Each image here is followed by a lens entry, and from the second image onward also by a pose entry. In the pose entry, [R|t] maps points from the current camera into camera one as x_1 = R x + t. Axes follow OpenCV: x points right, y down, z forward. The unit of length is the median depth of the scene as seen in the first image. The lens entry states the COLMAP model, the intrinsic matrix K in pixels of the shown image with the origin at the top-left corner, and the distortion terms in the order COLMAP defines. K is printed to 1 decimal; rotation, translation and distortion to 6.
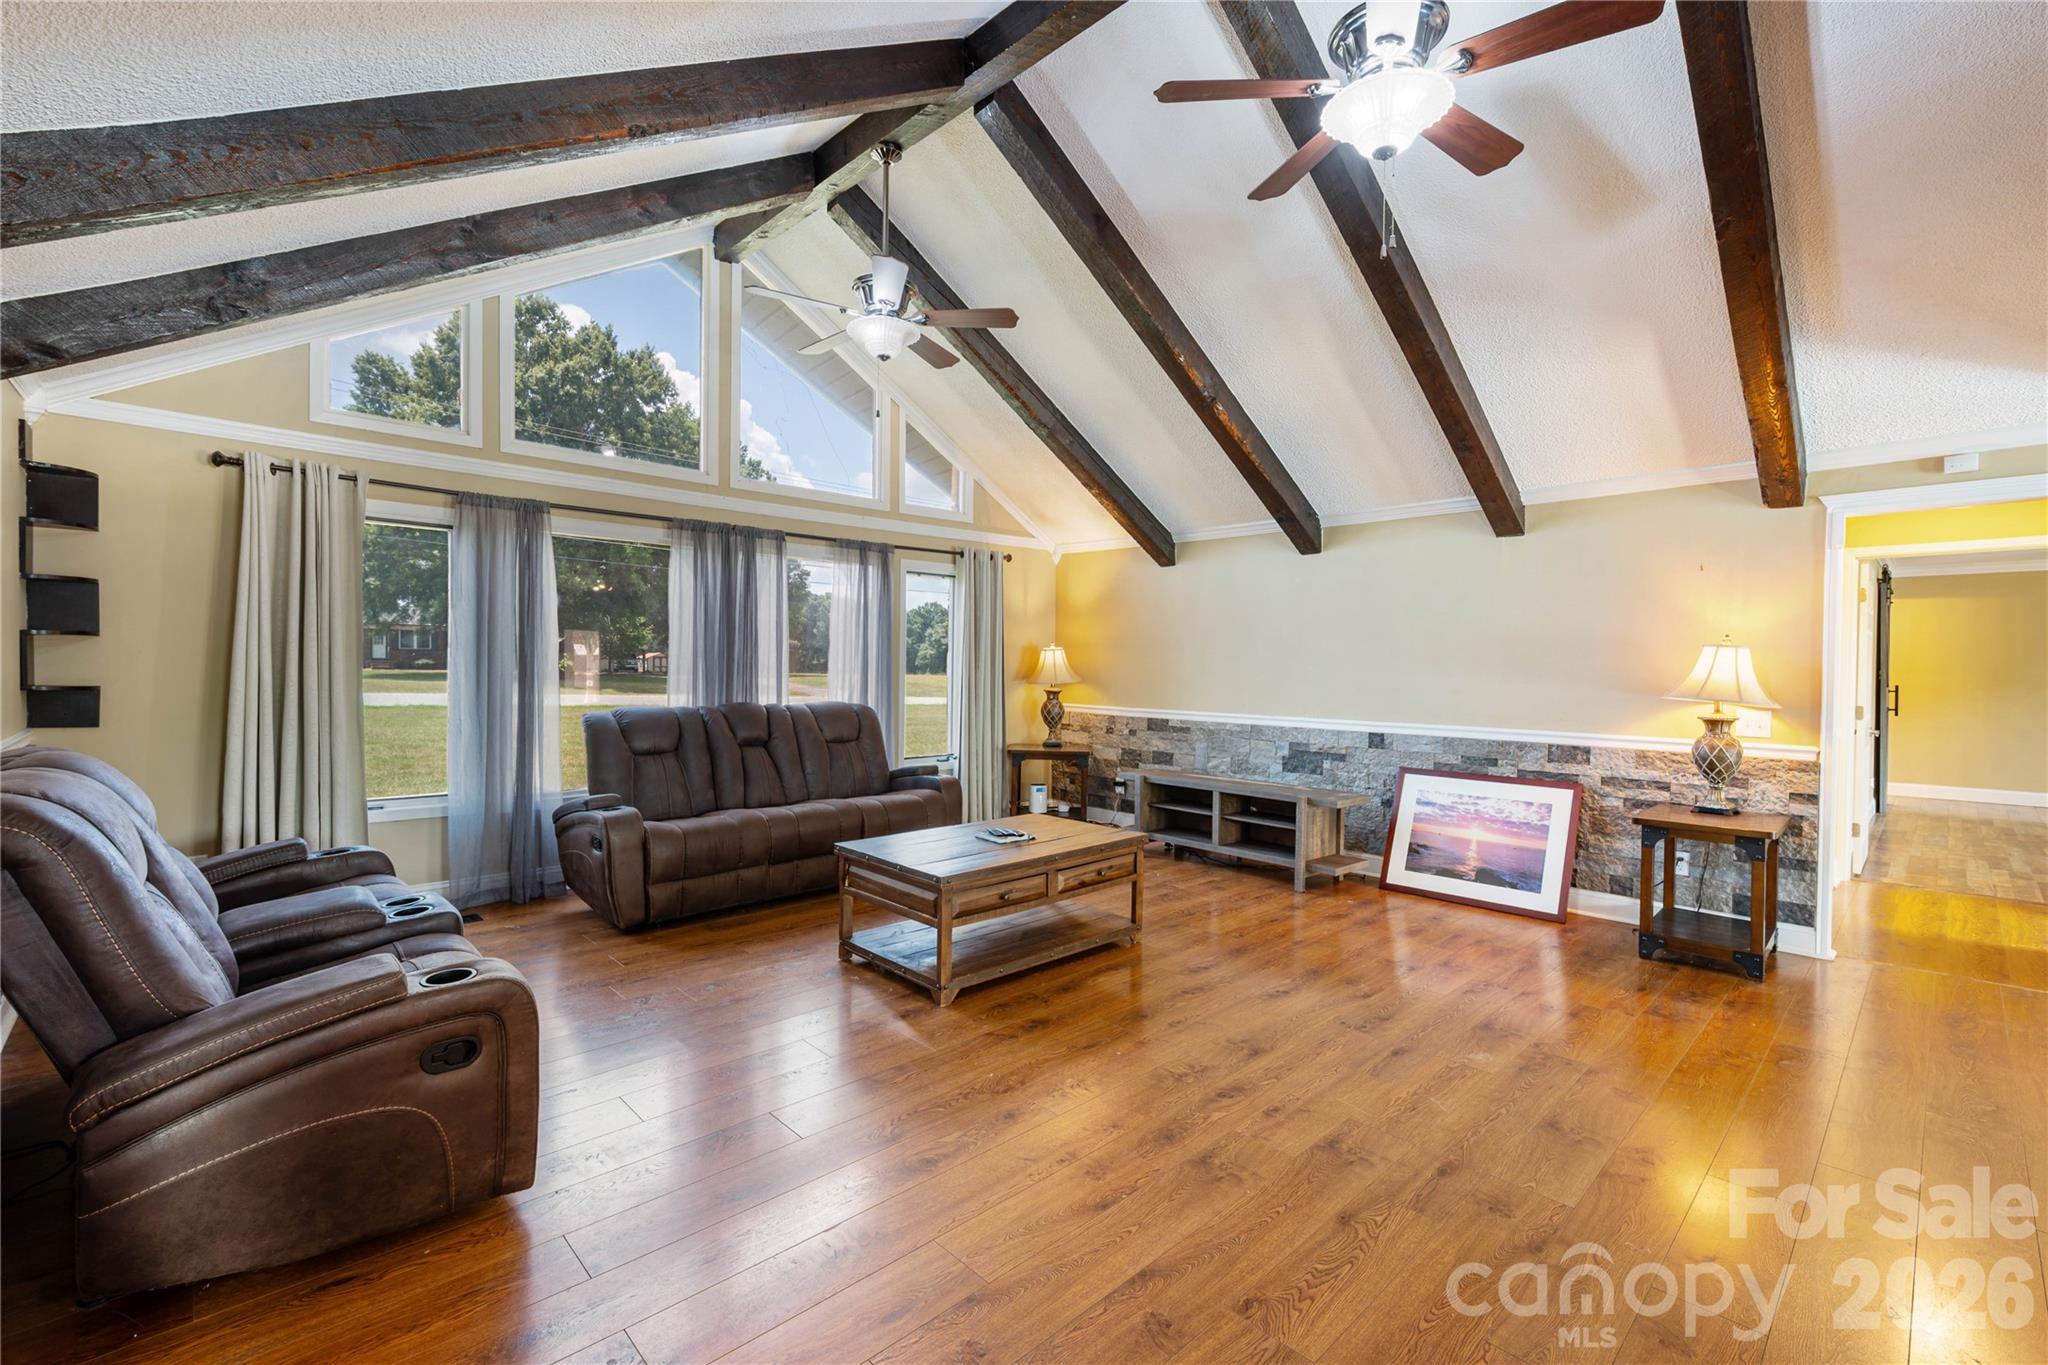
lens RADIAL K [[903.4, 0, 1024.0], [0, 903.4, 682.5], [0, 0, 1]] dist [-0.001396, -0.000152]
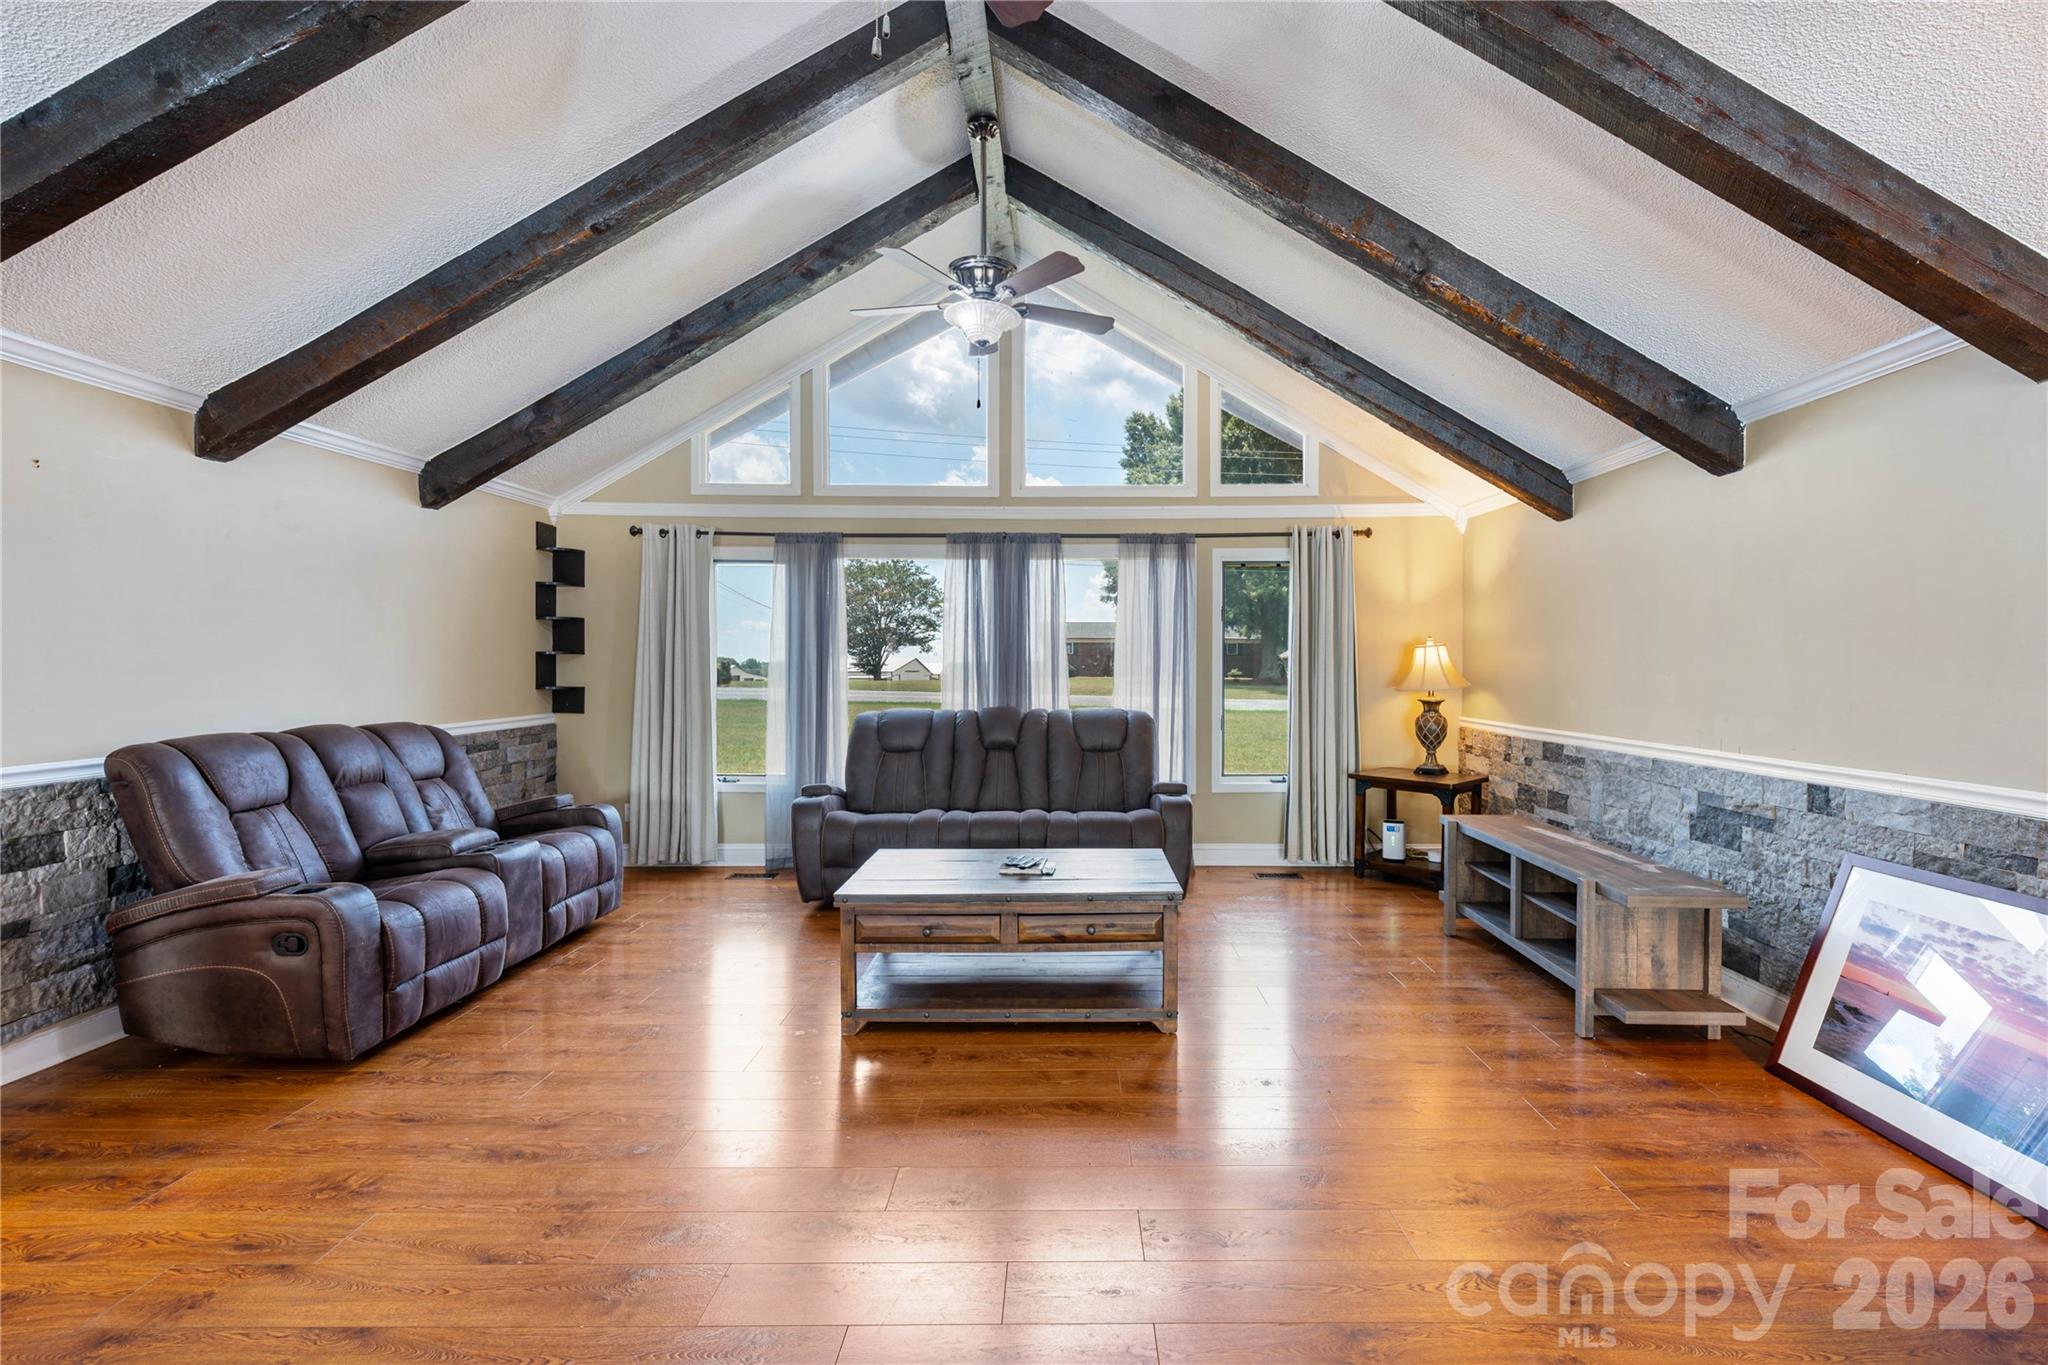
lens RADIAL K [[925.5, 0, 1024.0], [0, 925.5, 682.5], [0, 0, 1]] dist [-0.001765, -0.000261]
pose [[0.718253, 0.000514, -0.695782, 0.418907], [-0.005849, 0.999969, -0.005299, 0.000109], [0.695758, 0.007876, 0.718233, 0.261814]]
